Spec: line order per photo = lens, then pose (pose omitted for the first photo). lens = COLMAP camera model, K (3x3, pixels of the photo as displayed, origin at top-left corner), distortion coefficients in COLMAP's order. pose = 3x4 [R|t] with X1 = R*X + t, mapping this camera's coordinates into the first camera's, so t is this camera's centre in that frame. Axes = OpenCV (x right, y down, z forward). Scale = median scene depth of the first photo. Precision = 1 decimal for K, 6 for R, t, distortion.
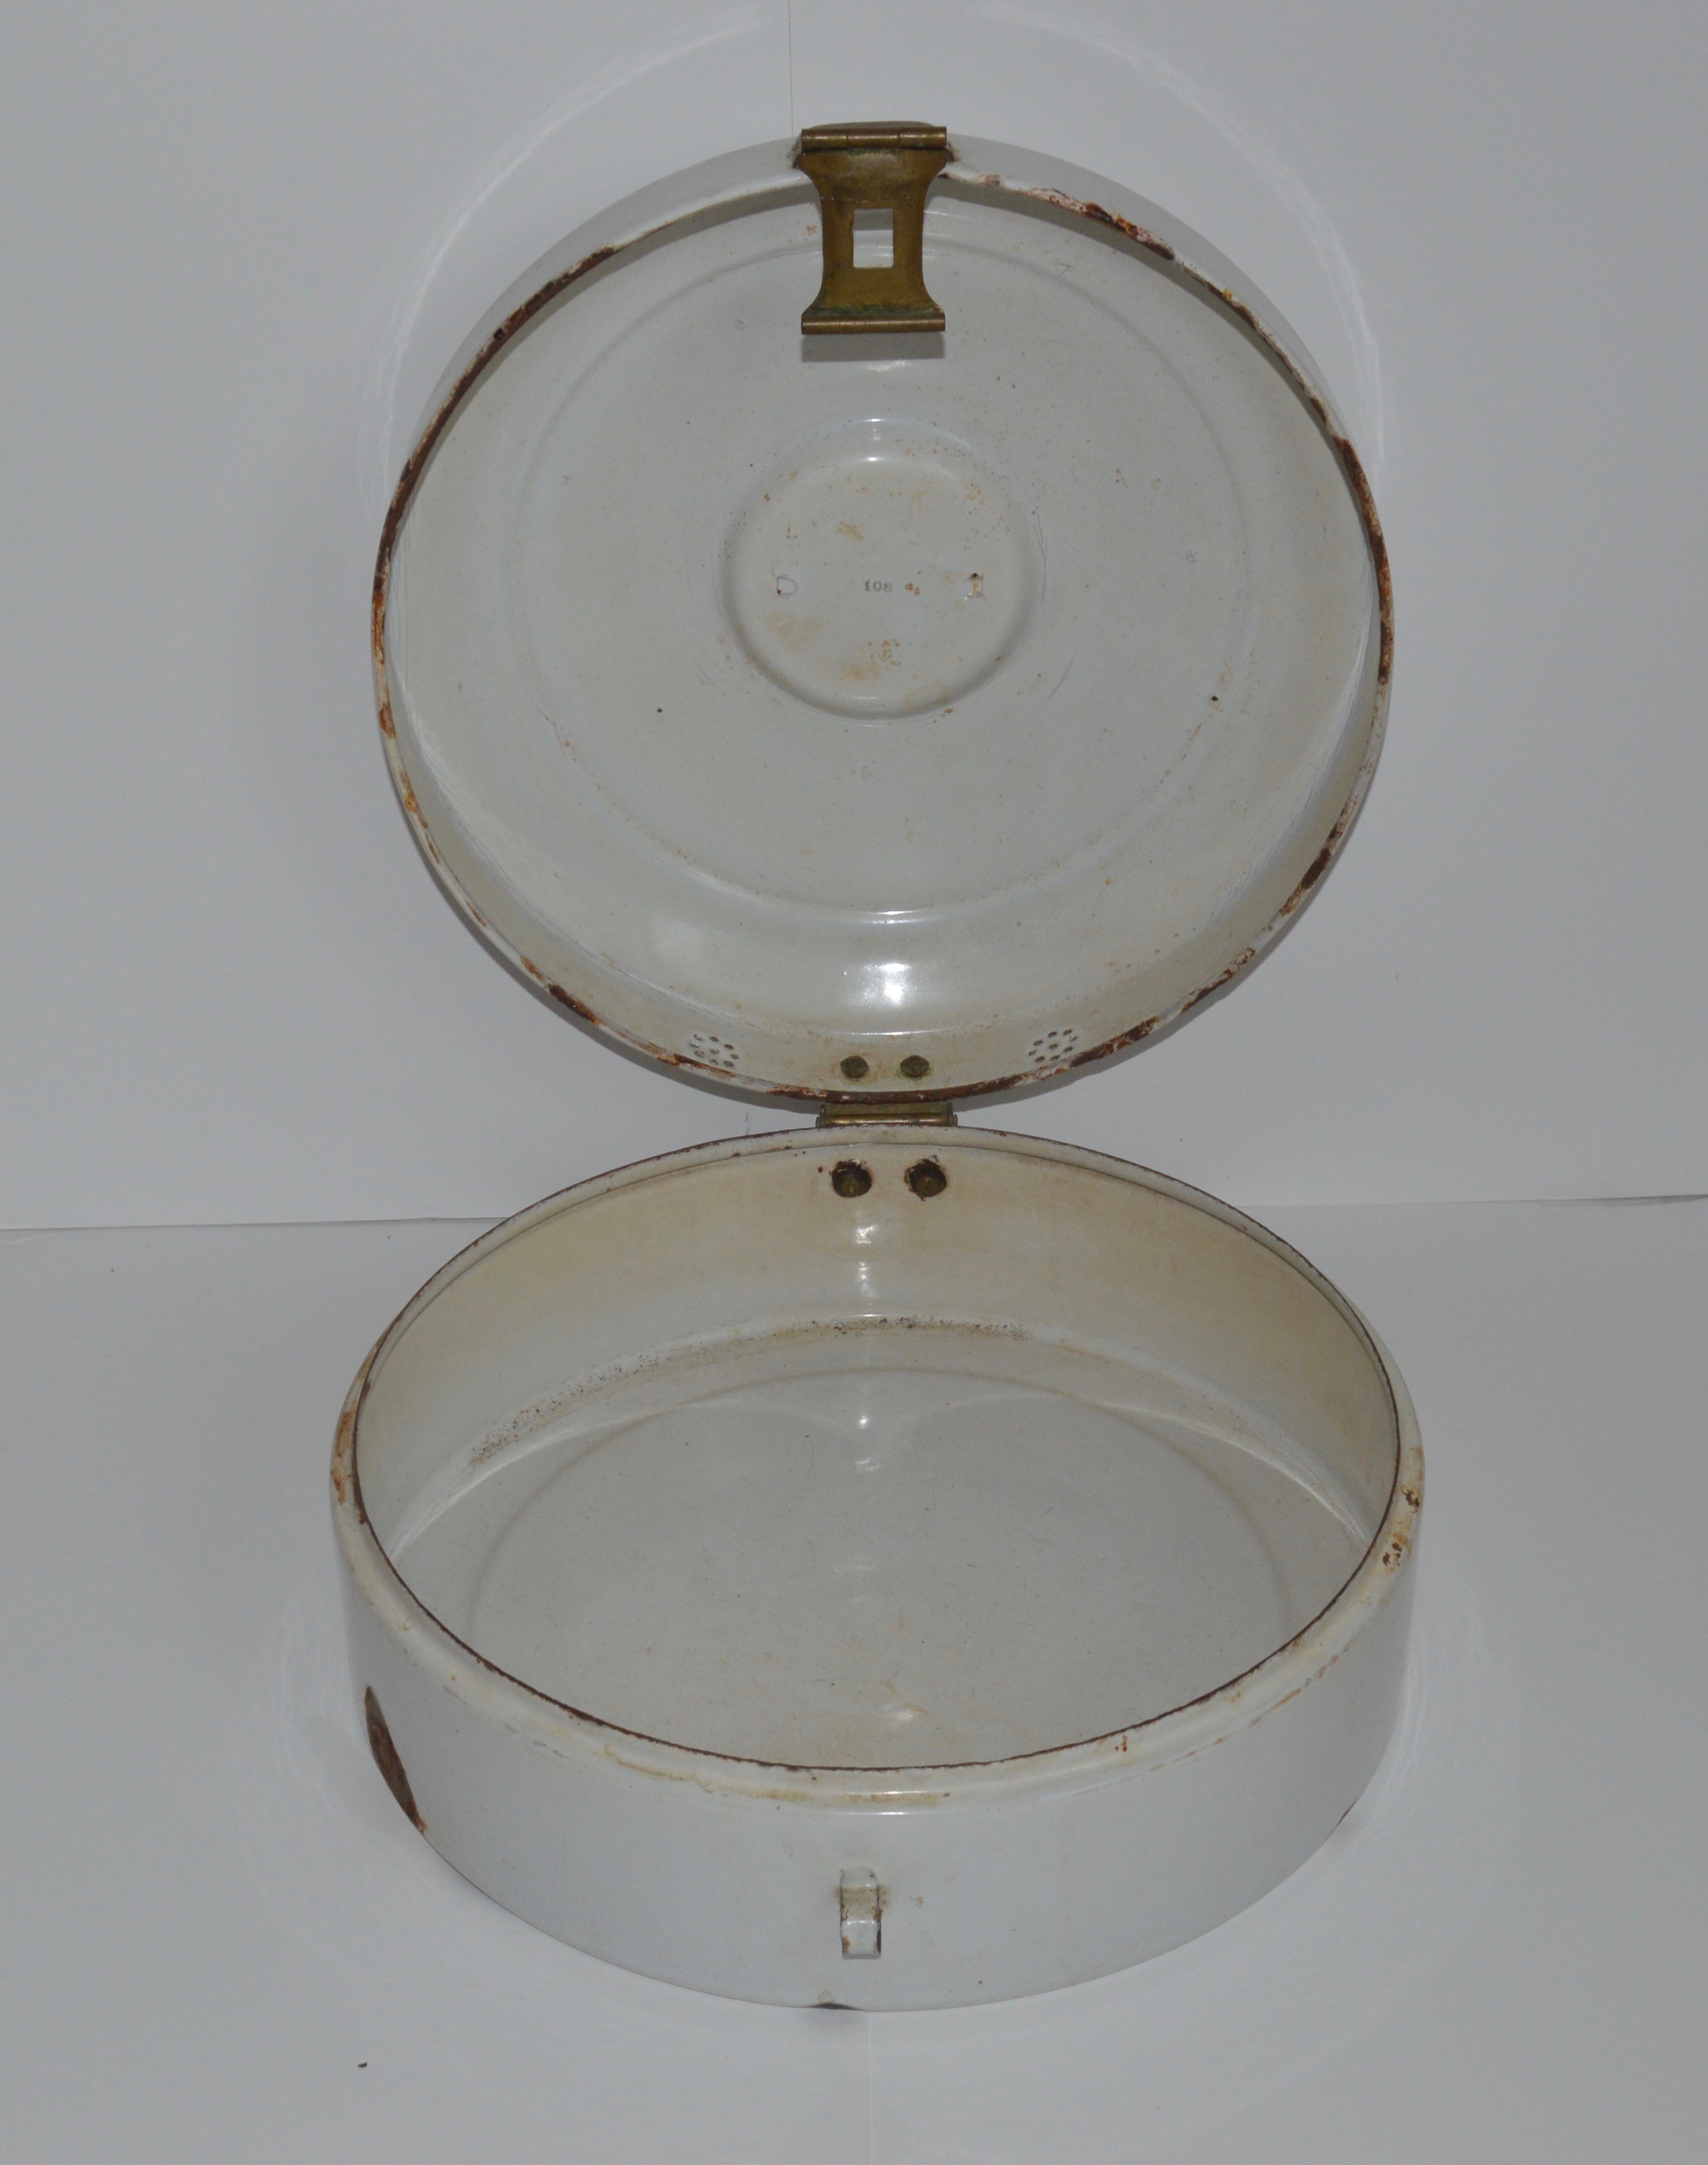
lens RADIAL K [[3186.5, 0, 859.8], [0, 3186.5, 1083.3], [0, 0, 1]] dist [-0.056671, 0.000000]
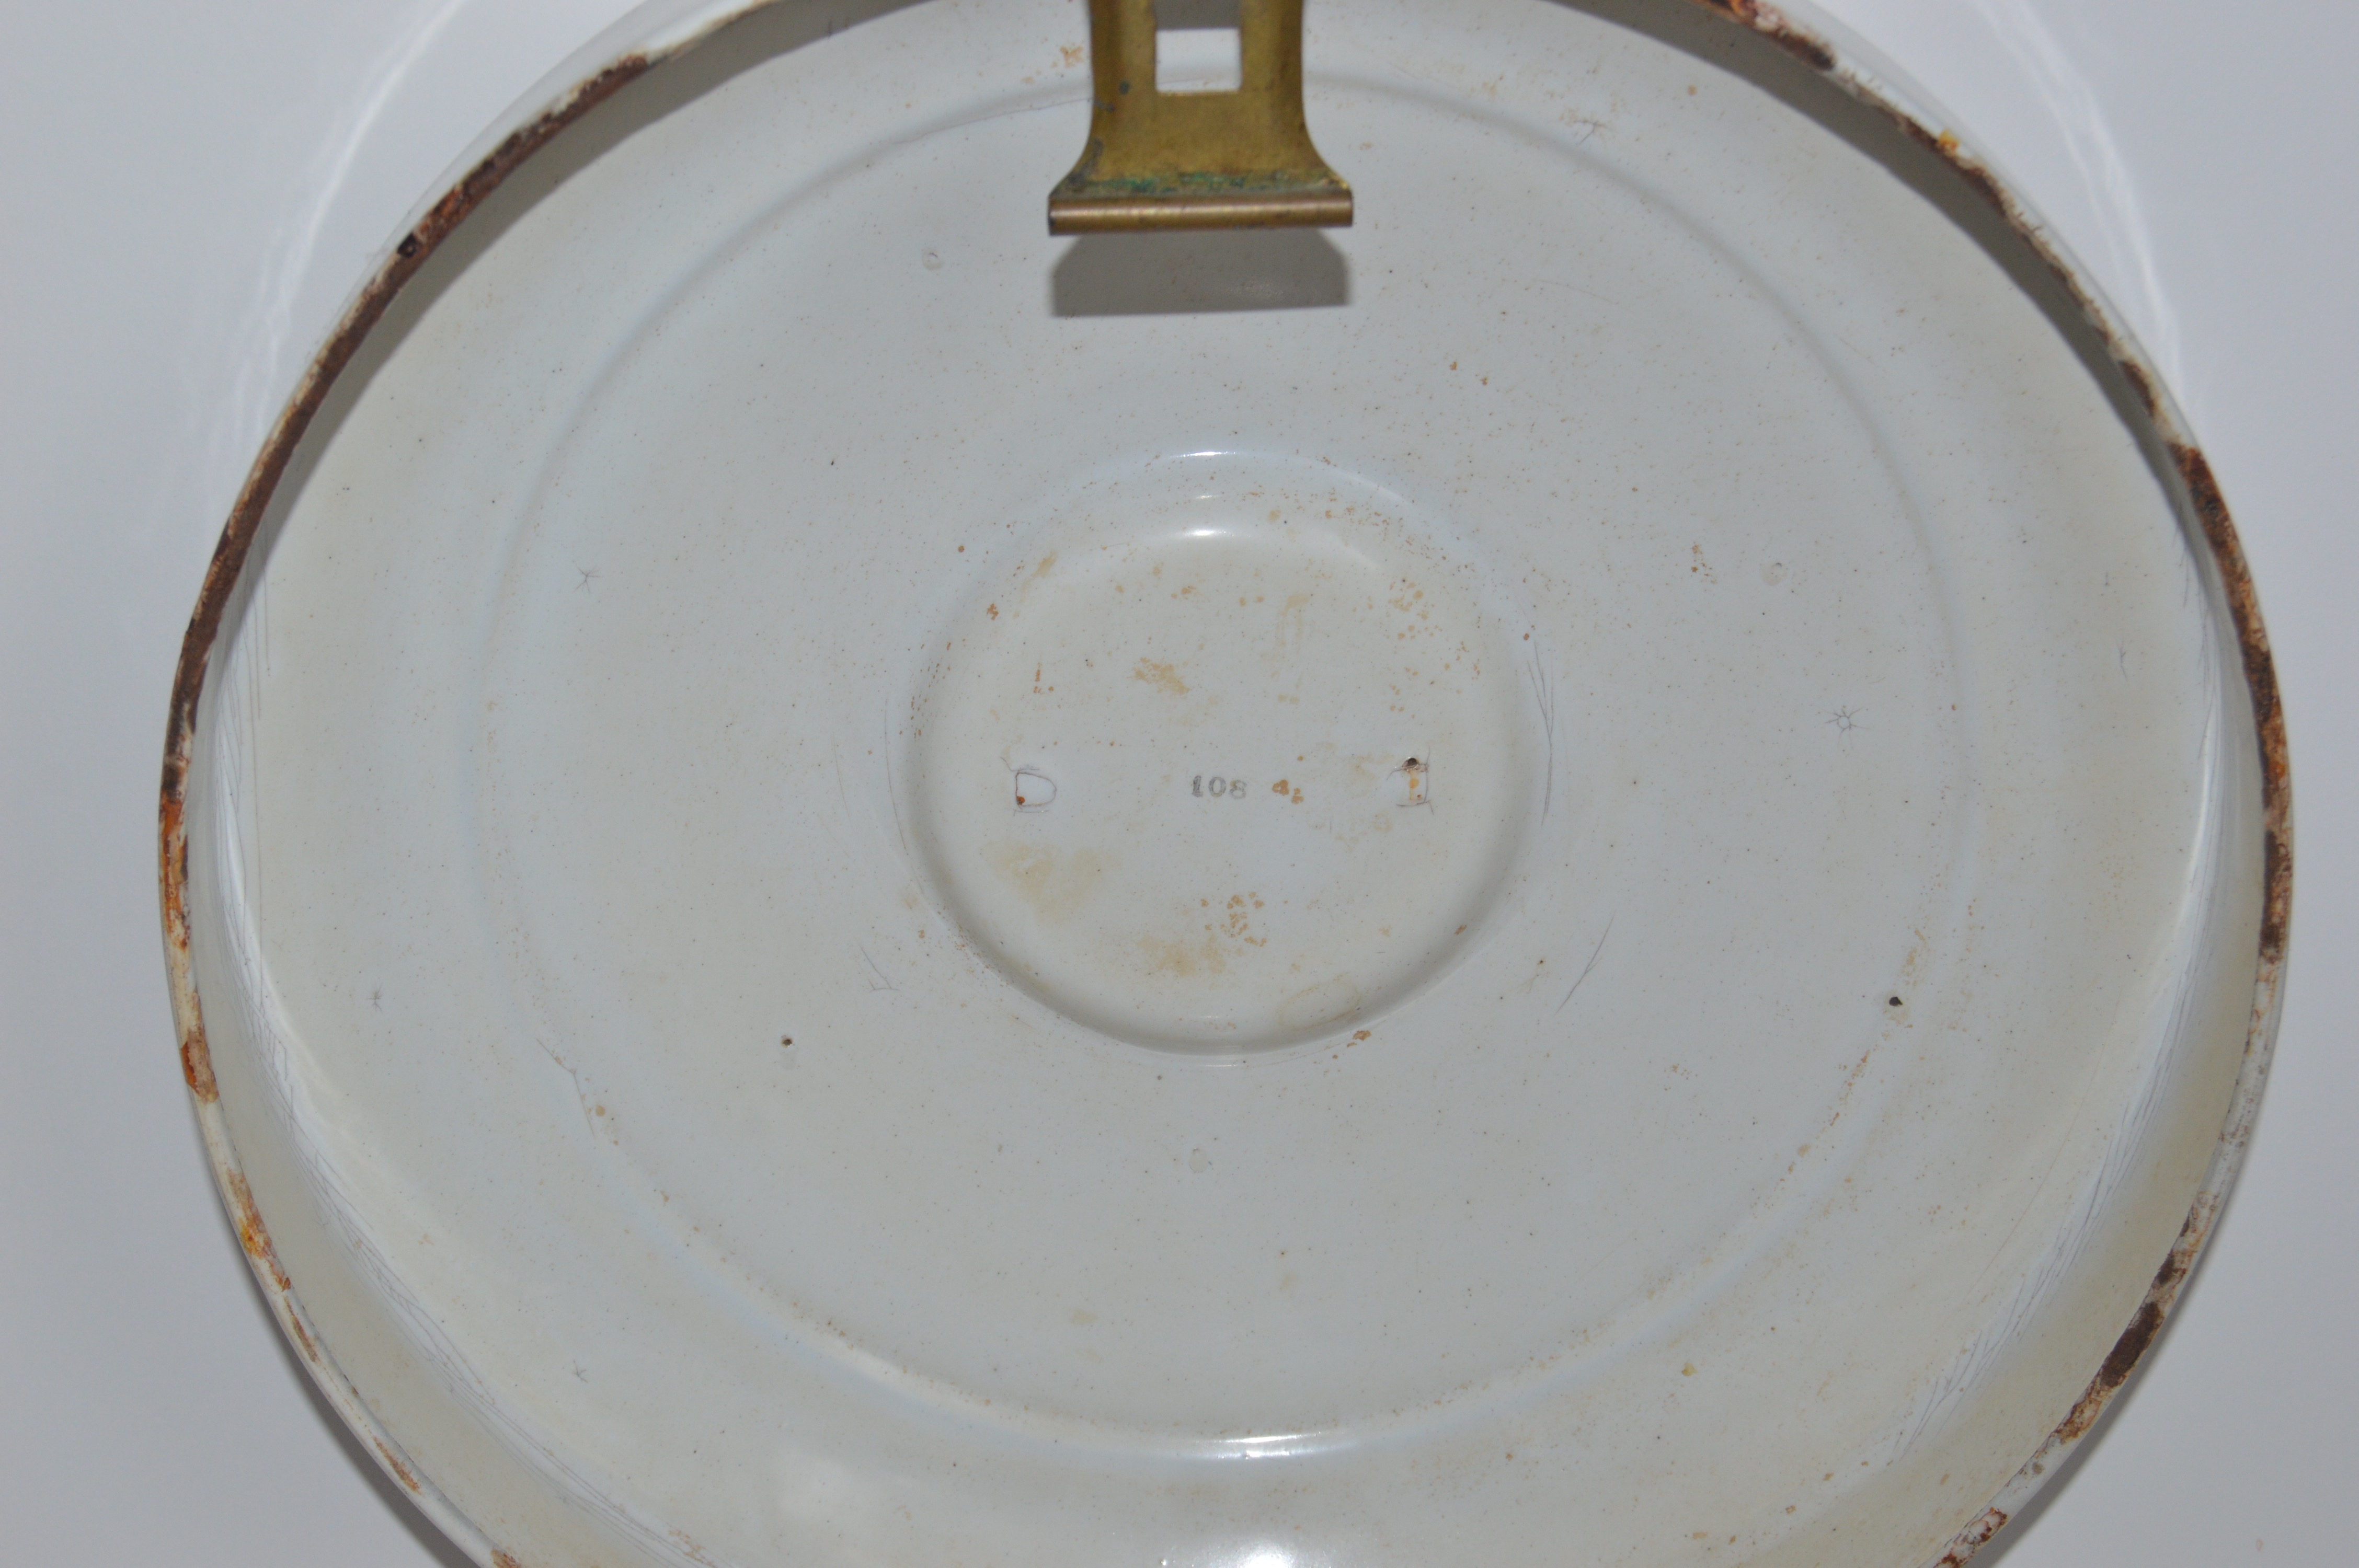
lens RADIAL K [[4201.8, 0, 1185.3], [0, 4201.8, 786.9], [0, 0, 1]] dist [-0.031151, 0.000000]
pose [[0.999899, -0.014137, -0.001368, 0.001477], [0.013659, 0.983519, -0.180287, -0.038230], [0.003895, 0.180250, 0.983613, 0.359694]]
